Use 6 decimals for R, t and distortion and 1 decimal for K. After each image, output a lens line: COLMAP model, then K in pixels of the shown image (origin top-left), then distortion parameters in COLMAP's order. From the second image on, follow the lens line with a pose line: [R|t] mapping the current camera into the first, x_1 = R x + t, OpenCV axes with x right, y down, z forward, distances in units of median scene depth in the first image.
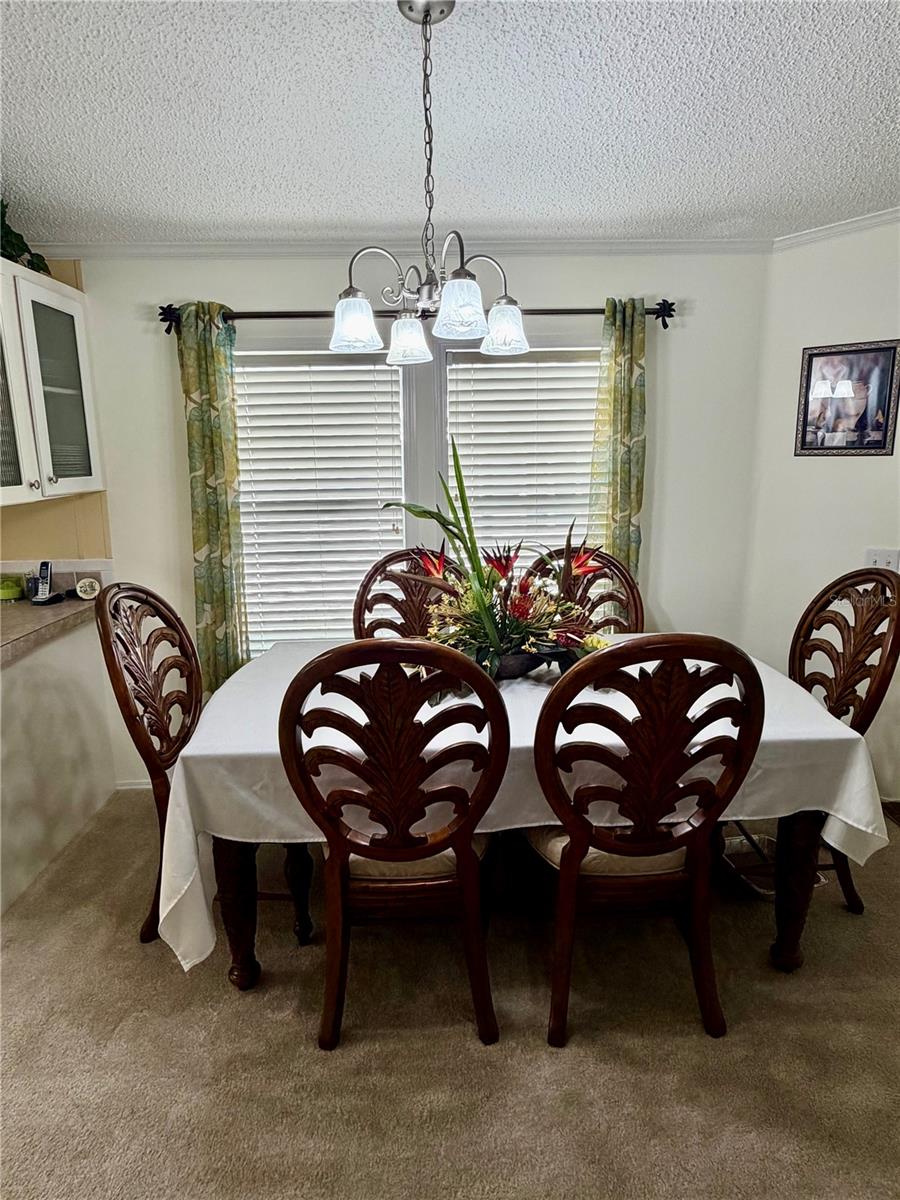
lens RADIAL K [[720.8, 0, 457.4], [0, 720.8, 597.2], [0, 0, 1]] dist [-0.006217, 0.001898]
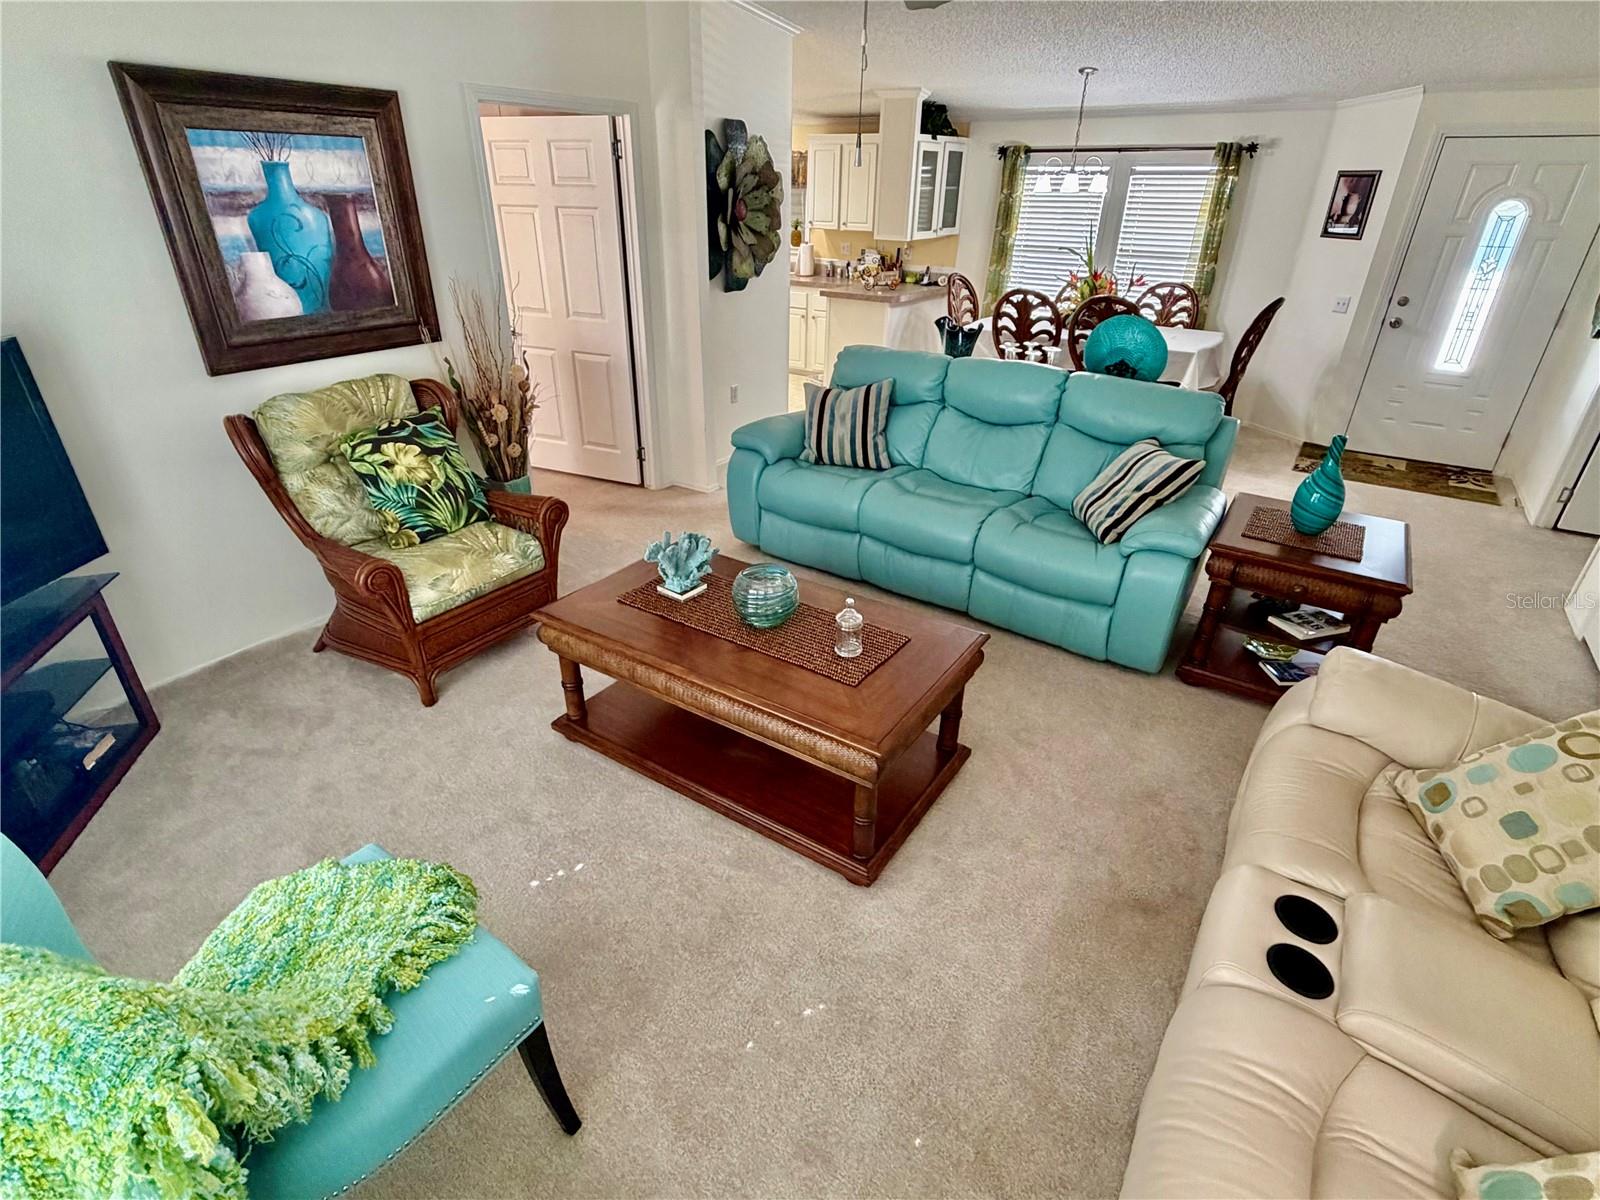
lens RADIAL K [[798.6, 0, 798.1], [0, 798.6, 610.4], [0, 0, 1]] dist [0.004303, -0.001698]
pose [[0.807616, 0.301862, -0.506593, 0.752839], [-0.147057, 0.935008, 0.322700, 0.226366], [0.571079, -0.186119, 0.799518, -1.562522]]
